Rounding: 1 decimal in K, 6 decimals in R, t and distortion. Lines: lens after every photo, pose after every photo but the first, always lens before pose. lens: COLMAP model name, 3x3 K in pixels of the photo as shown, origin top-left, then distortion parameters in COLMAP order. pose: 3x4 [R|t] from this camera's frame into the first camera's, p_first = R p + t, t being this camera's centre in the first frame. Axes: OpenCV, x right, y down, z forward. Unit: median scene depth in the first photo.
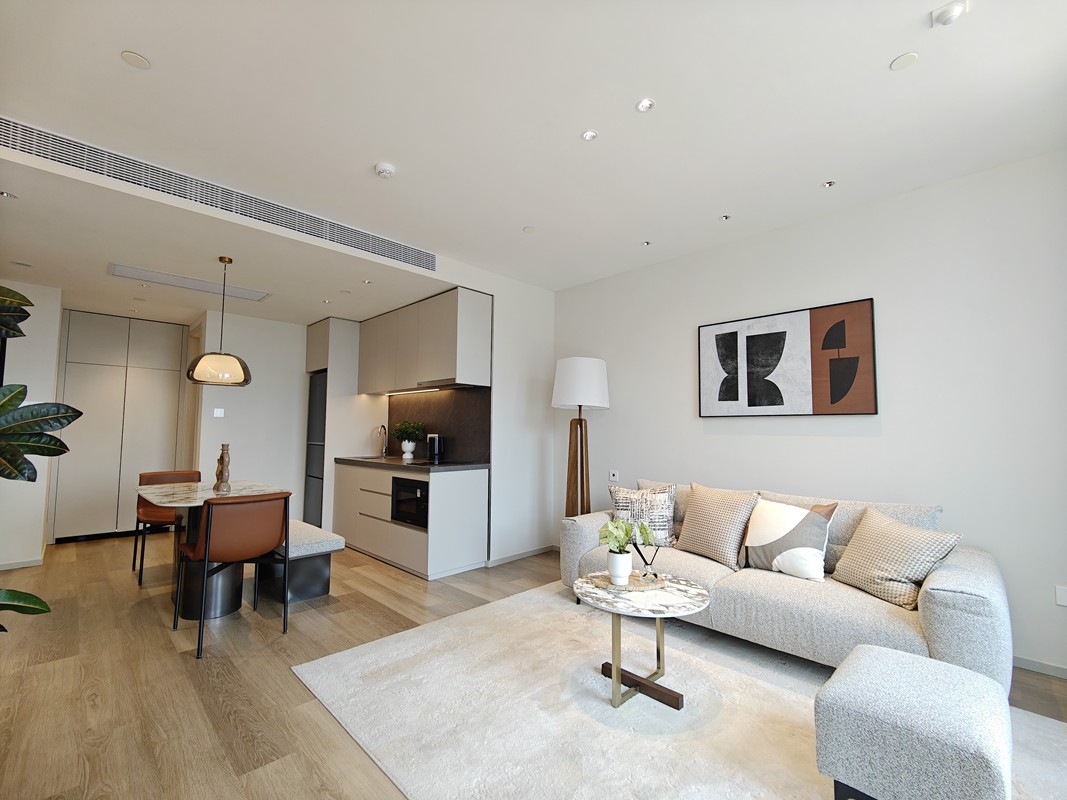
lens RADIAL K [[464.3, 0, 536.8], [0, 464.3, 400.4], [0, 0, 1]] dist [0.015789, -0.010453]
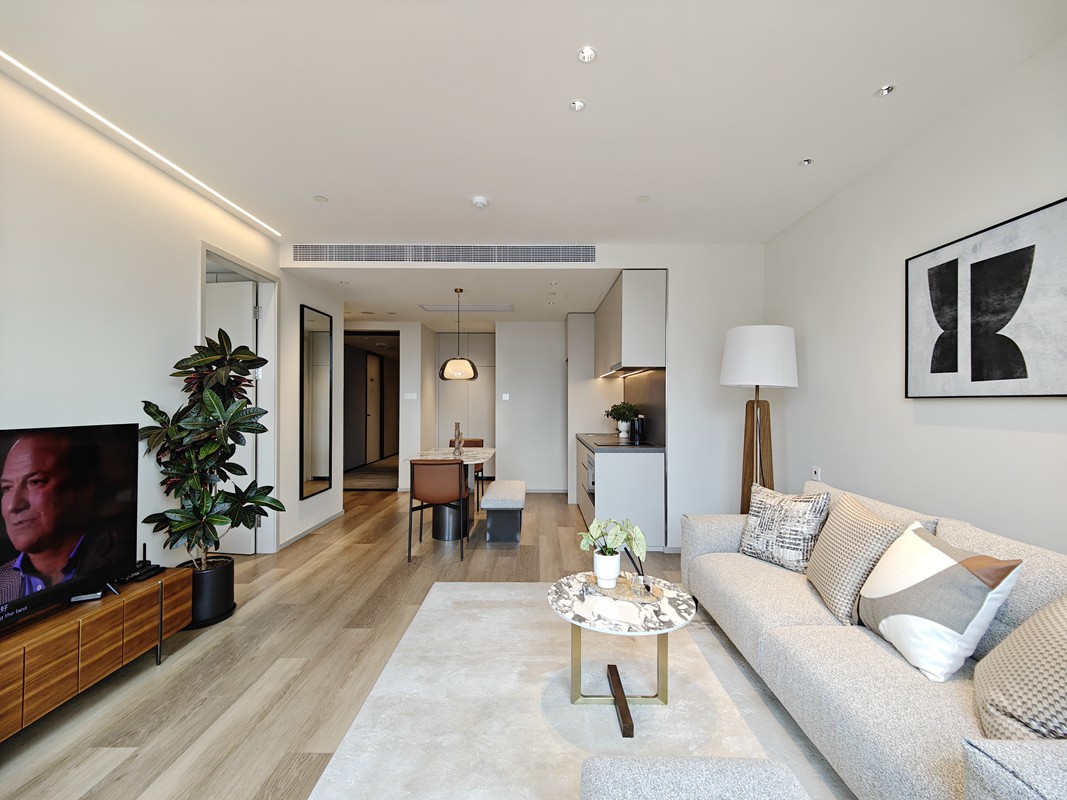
lens RADIAL K [[464.3, 0, 536.8], [0, 464.3, 400.4], [0, 0, 1]] dist [0.015789, -0.010453]
pose [[0.706046, -0.009548, -0.708101, 0.488942], [0.051555, 0.997949, 0.037949, -0.014504], [0.706286, -0.063300, 0.705091, 0.172202]]
